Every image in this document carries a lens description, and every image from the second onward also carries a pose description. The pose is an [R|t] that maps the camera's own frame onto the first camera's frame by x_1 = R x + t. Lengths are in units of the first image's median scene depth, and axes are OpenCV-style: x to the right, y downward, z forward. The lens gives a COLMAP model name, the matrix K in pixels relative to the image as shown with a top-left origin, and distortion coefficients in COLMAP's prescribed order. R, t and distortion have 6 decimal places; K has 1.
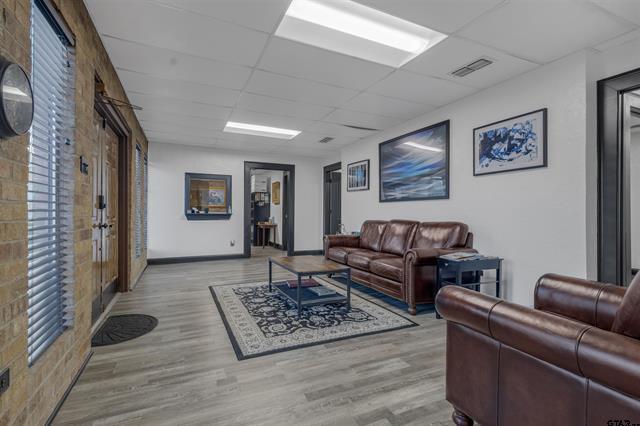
lens RADIAL K [[302.3, 0, 319.9], [0, 302.3, 211.0], [0, 0, 1]] dist [0.013957, -0.004376]
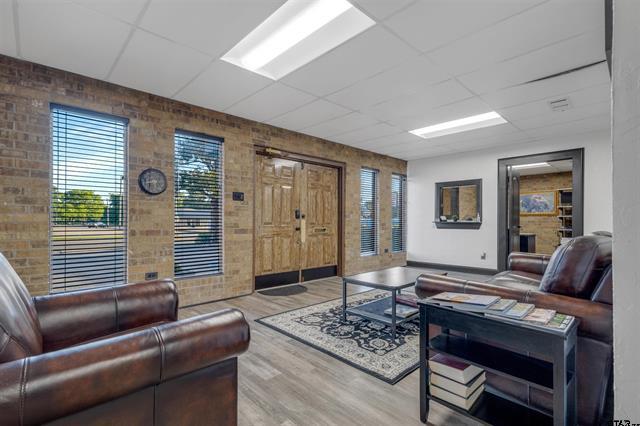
lens RADIAL K [[302.3, 0, 319.7], [0, 302.3, 218.7], [0, 0, 1]] dist [0.013957, -0.004376]
pose [[0.313428, -0.014255, -0.949505, 0.889779], [0.004960, 0.999898, -0.013375, 0.018640], [0.949599, -0.000517, 0.313466, 0.617854]]
